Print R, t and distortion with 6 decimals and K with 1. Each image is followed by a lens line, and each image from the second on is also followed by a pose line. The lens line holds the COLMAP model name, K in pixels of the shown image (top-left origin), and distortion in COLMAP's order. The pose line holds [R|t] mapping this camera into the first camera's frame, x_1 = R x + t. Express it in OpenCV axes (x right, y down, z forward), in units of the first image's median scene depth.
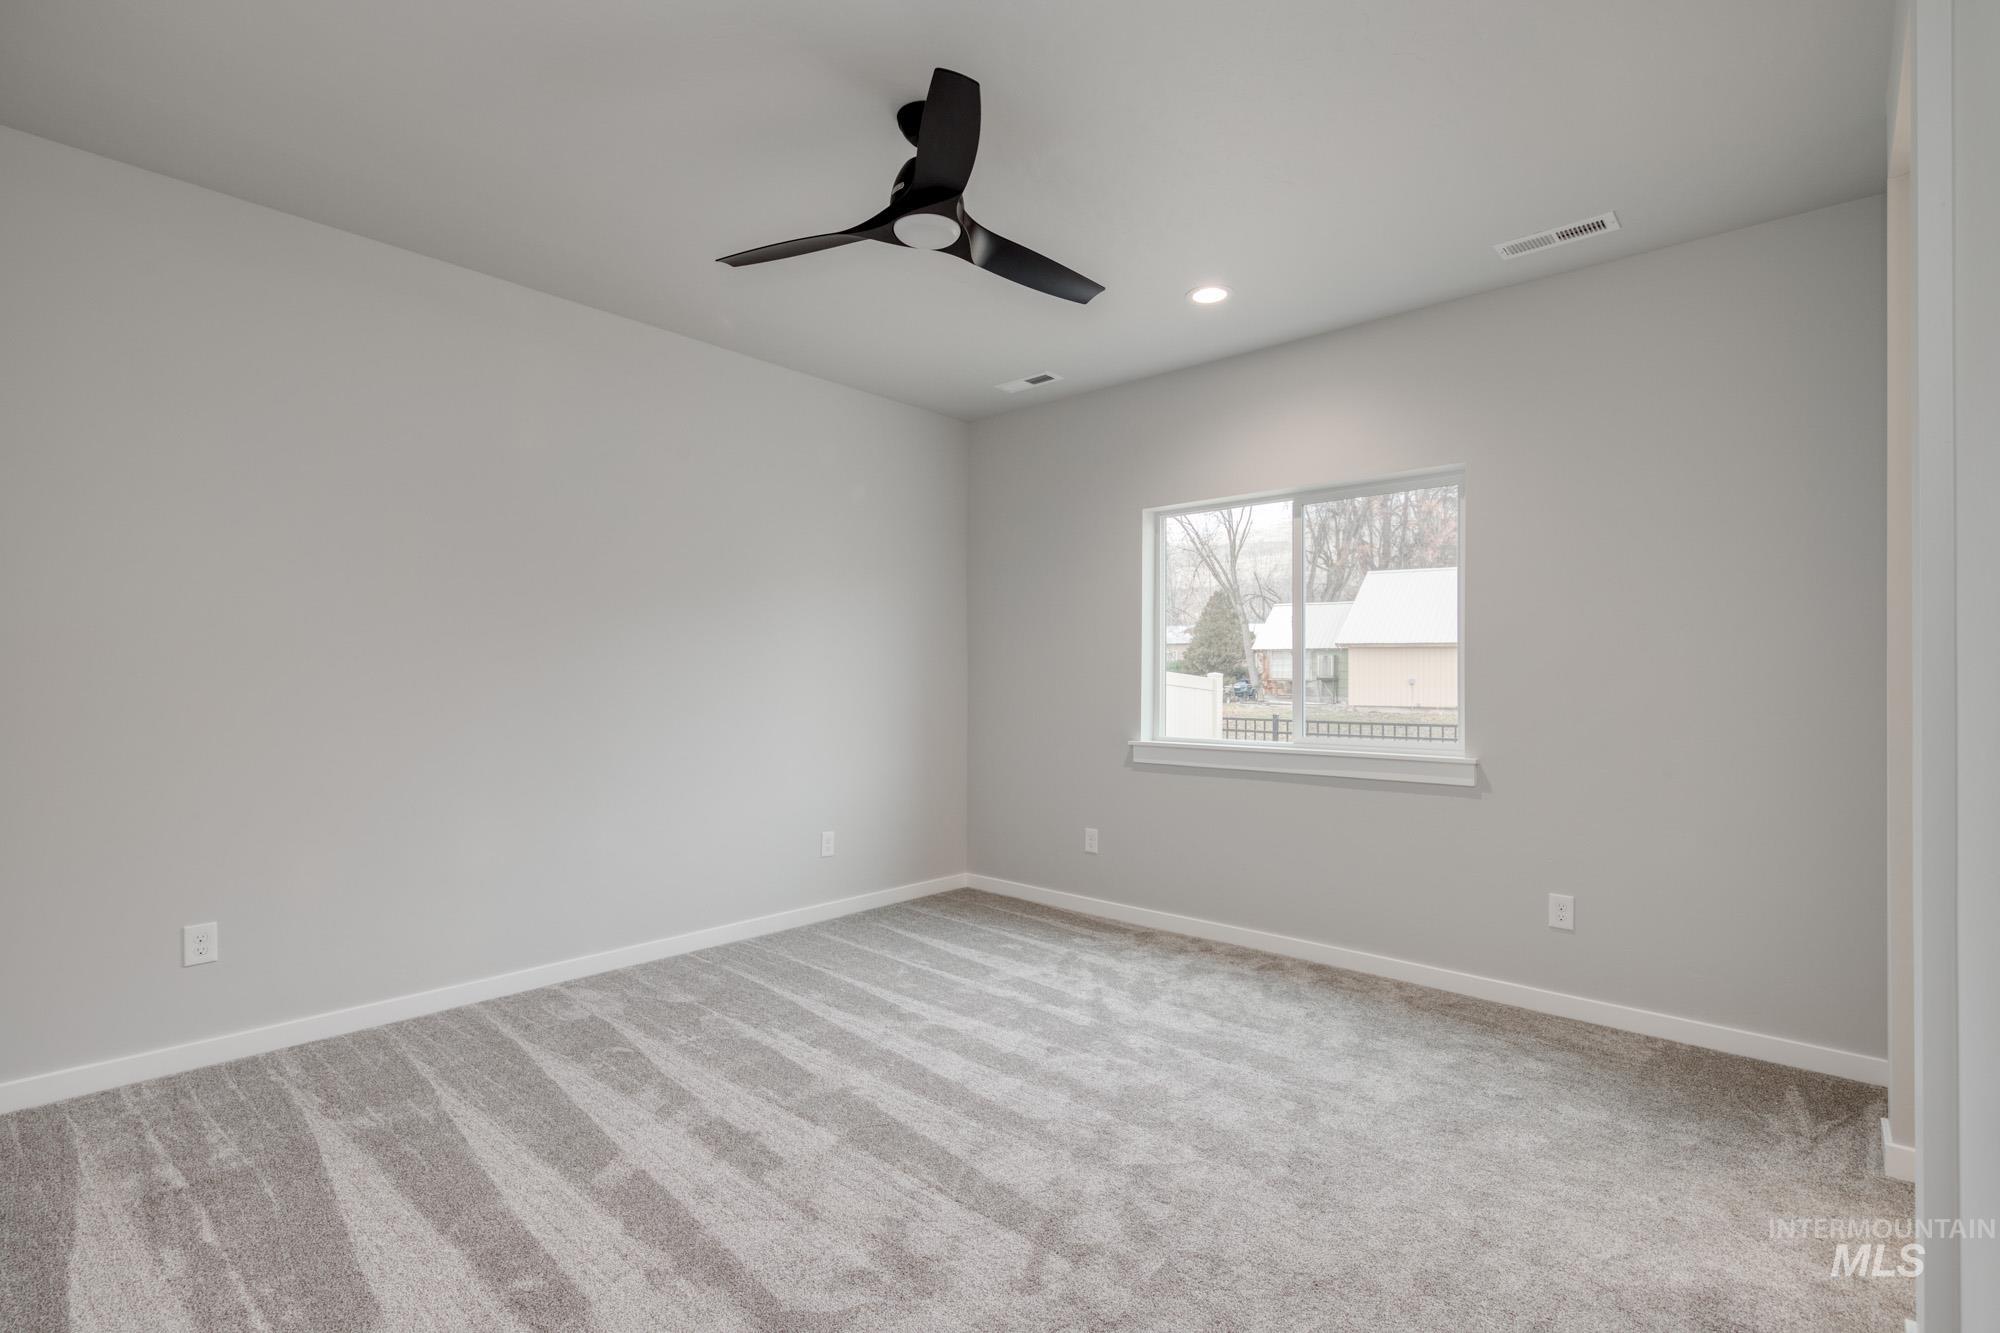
lens RADIAL K [[949.4, 0, 997.8], [0, 949.4, 682.5], [0, 0, 1]] dist [-0.001835, -0.000289]
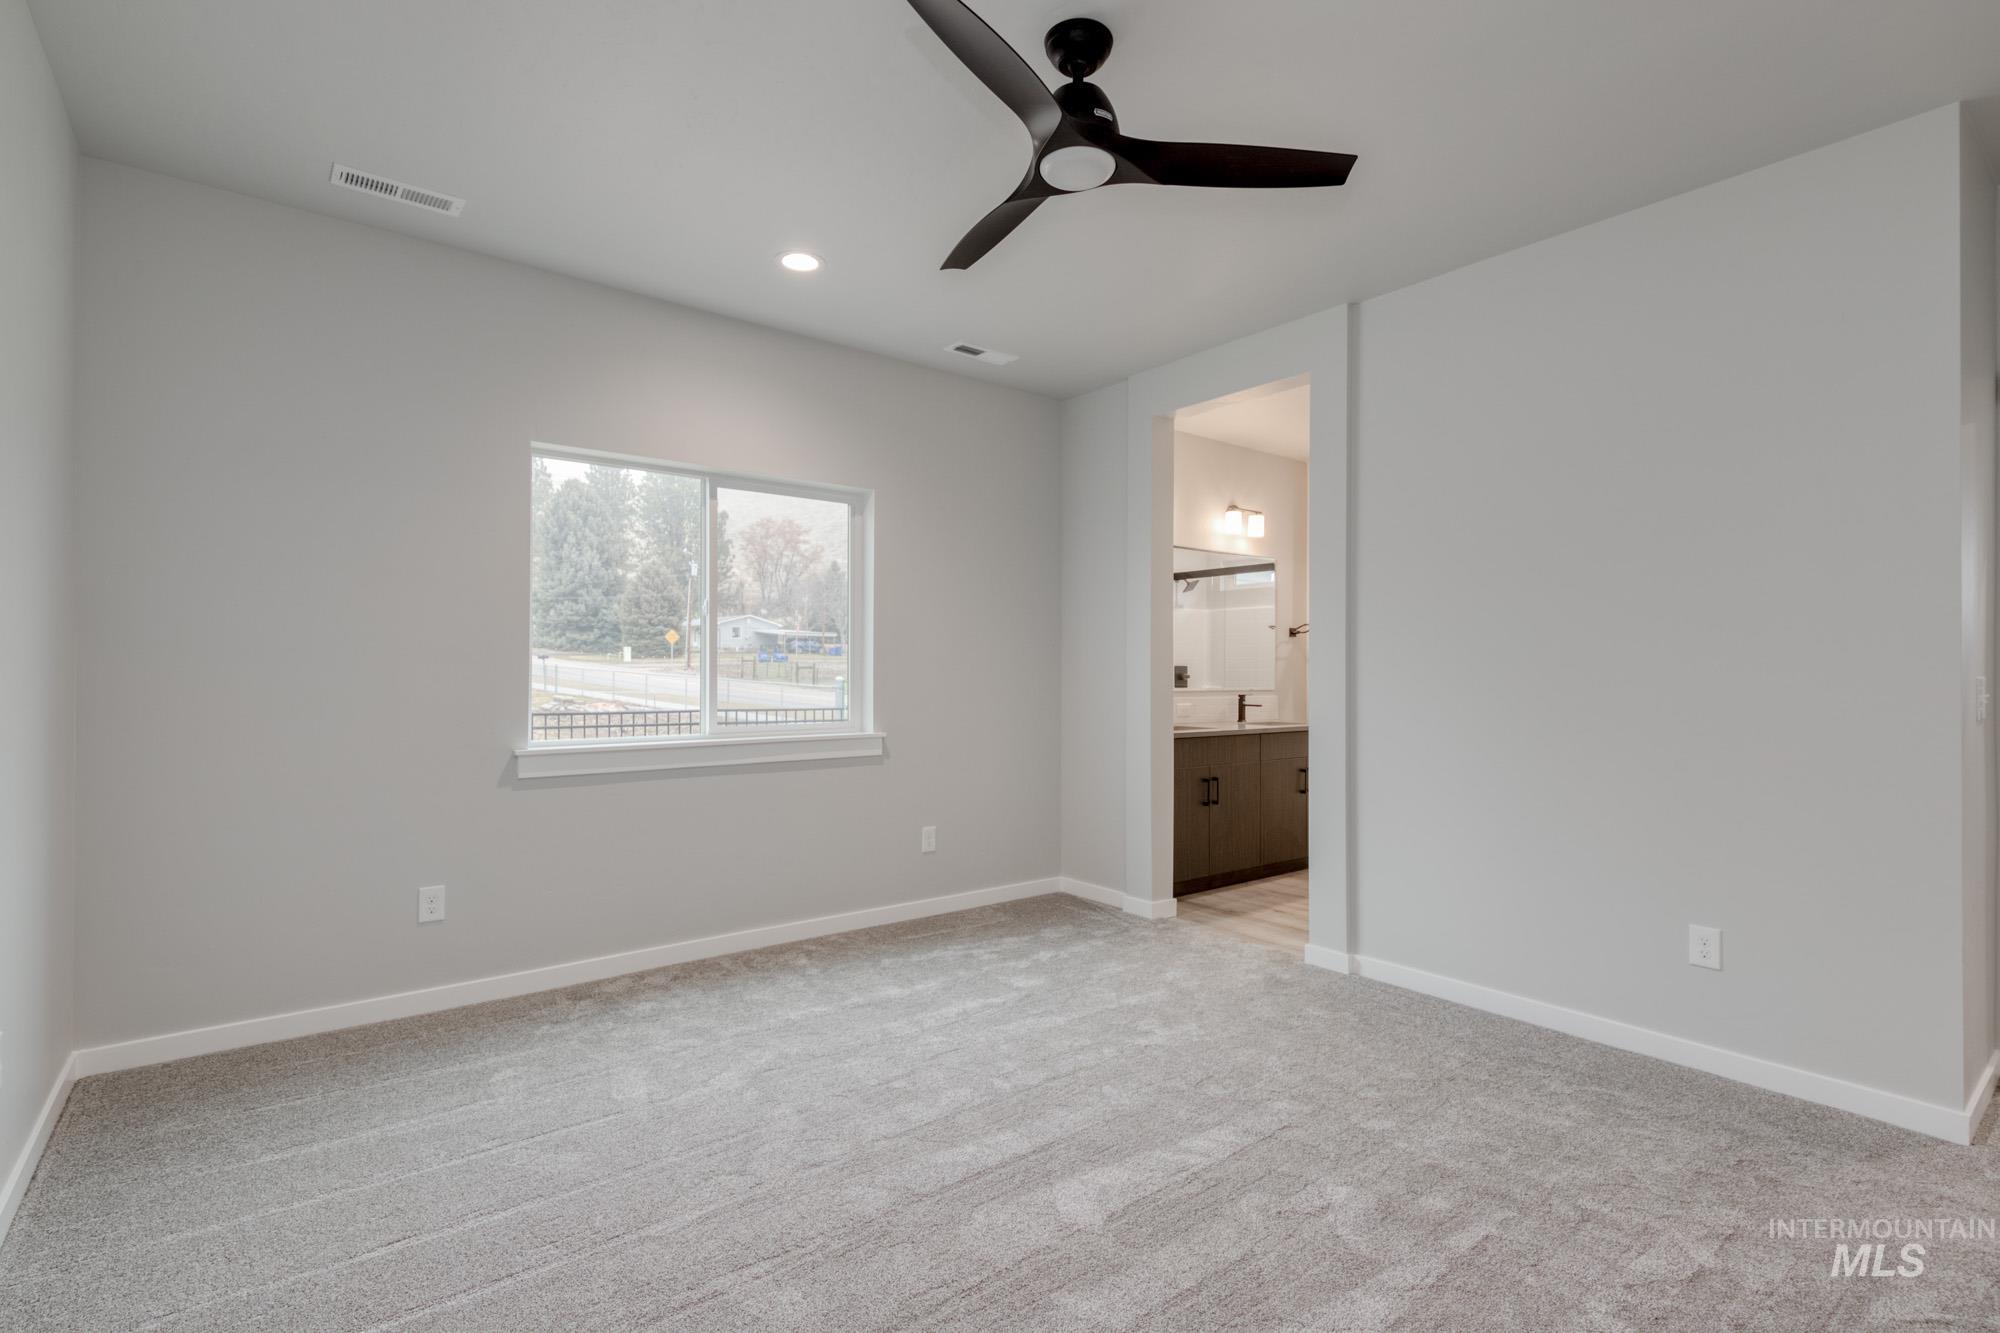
lens RADIAL K [[944.1, 0, 1006.5], [0, 944.1, 685.3], [0, 0, 1]] dist [0.039065, -0.000106]
pose [[0.138296, -0.016889, 0.990247, -0.630562], [-0.003488, 0.999840, 0.017539, -0.003492], [-0.990385, -0.005879, 0.138215, 0.605476]]
